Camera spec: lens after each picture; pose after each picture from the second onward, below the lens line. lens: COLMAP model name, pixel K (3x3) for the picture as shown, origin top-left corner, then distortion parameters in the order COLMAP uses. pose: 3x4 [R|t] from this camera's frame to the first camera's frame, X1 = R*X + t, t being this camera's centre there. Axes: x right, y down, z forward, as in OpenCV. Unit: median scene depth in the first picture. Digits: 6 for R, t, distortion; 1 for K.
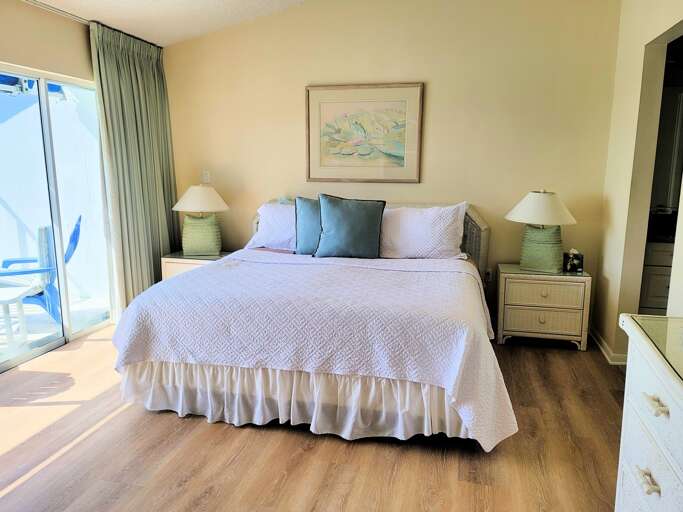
lens RADIAL K [[531.4, 0, 337.8], [0, 531.4, 256.1], [0, 0, 1]] dist [0.072655, -0.061032]
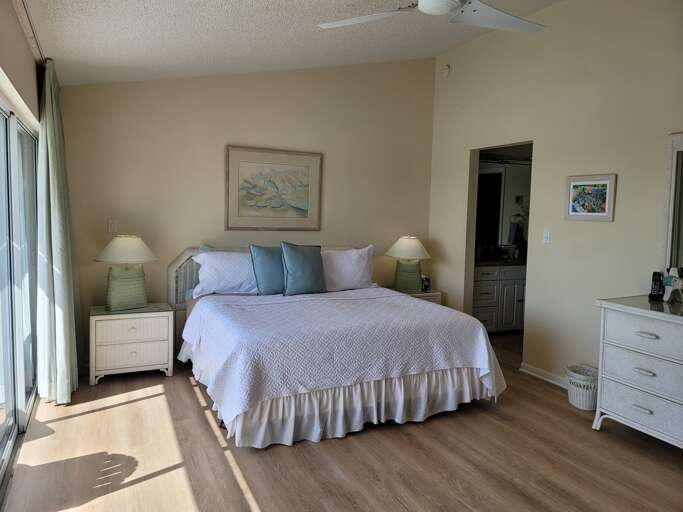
lens RADIAL K [[522.9, 0, 341.7], [0, 522.9, 246.6], [0, 0, 1]] dist [0.058706, -0.004499]
pose [[0.759827, -0.030939, 0.649389, -0.707046], [0.090384, 0.994194, -0.058388, -0.028382], [-0.643812, 0.103059, 0.758211, 0.048940]]
